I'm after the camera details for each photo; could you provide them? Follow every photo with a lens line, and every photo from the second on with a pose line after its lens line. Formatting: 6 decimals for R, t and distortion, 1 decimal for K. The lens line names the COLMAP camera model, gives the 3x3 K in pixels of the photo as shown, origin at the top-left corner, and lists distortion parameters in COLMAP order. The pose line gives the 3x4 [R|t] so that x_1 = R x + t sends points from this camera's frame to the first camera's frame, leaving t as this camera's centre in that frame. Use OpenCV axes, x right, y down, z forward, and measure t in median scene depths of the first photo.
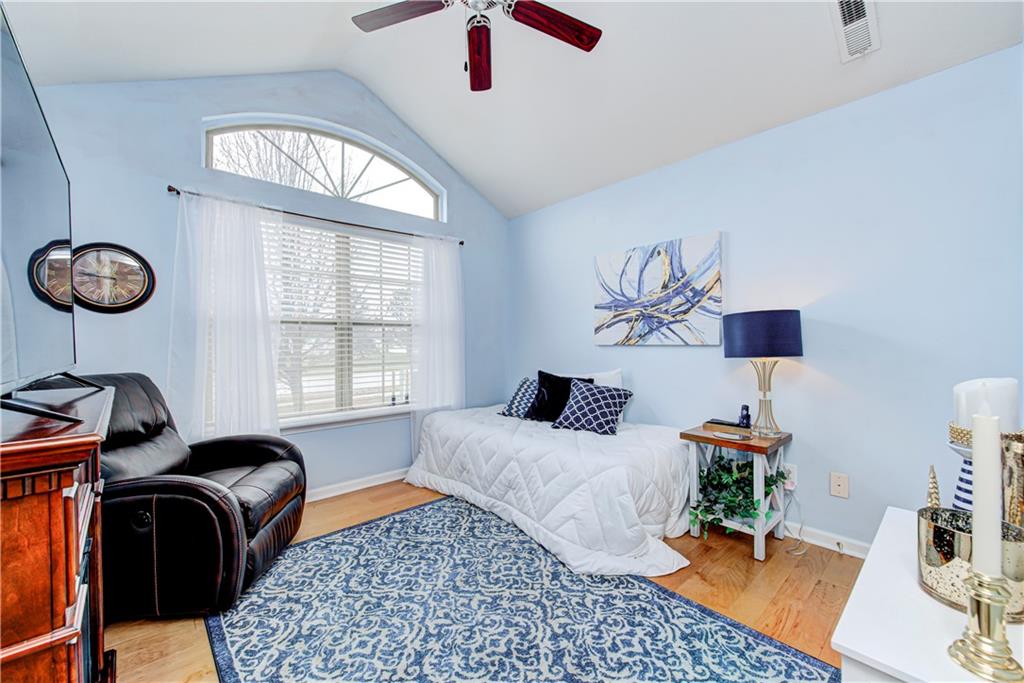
lens RADIAL K [[400.4, 0, 518.5], [0, 400.4, 336.9], [0, 0, 1]] dist [-0.002395, -0.001402]
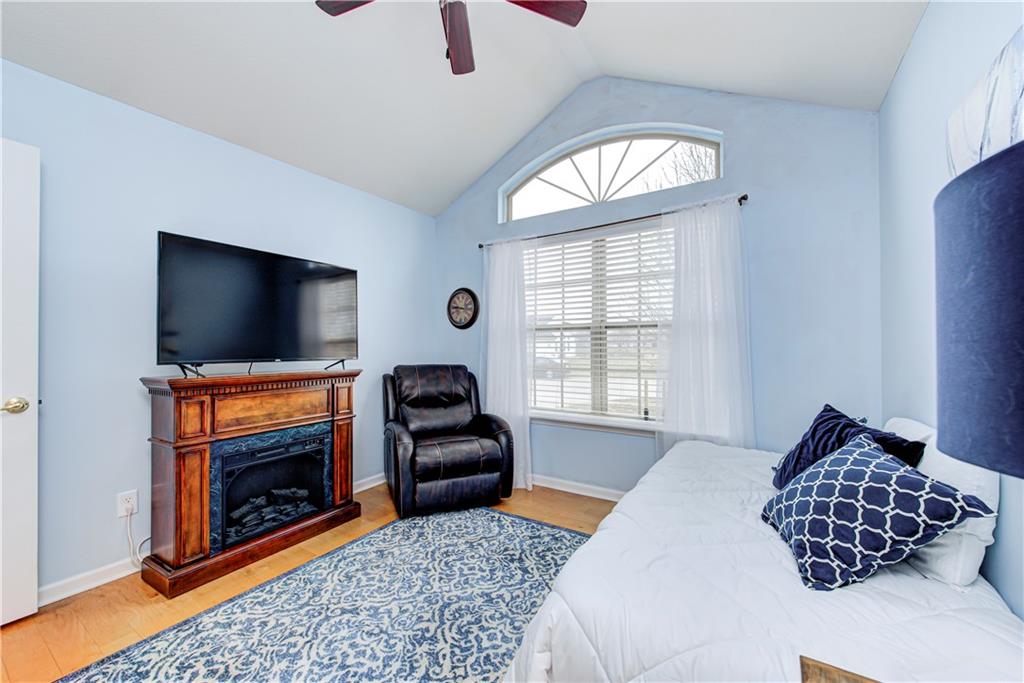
lens RADIAL K [[400.4, 0, 509.0], [0, 400.4, 338.1], [0, 0, 1]] dist [-0.002395, -0.001402]
pose [[0.248517, -0.011200, -0.968563, 0.571255], [0.017391, 0.999824, -0.007099, -0.004793], [0.968471, -0.015080, 0.248668, 0.637267]]
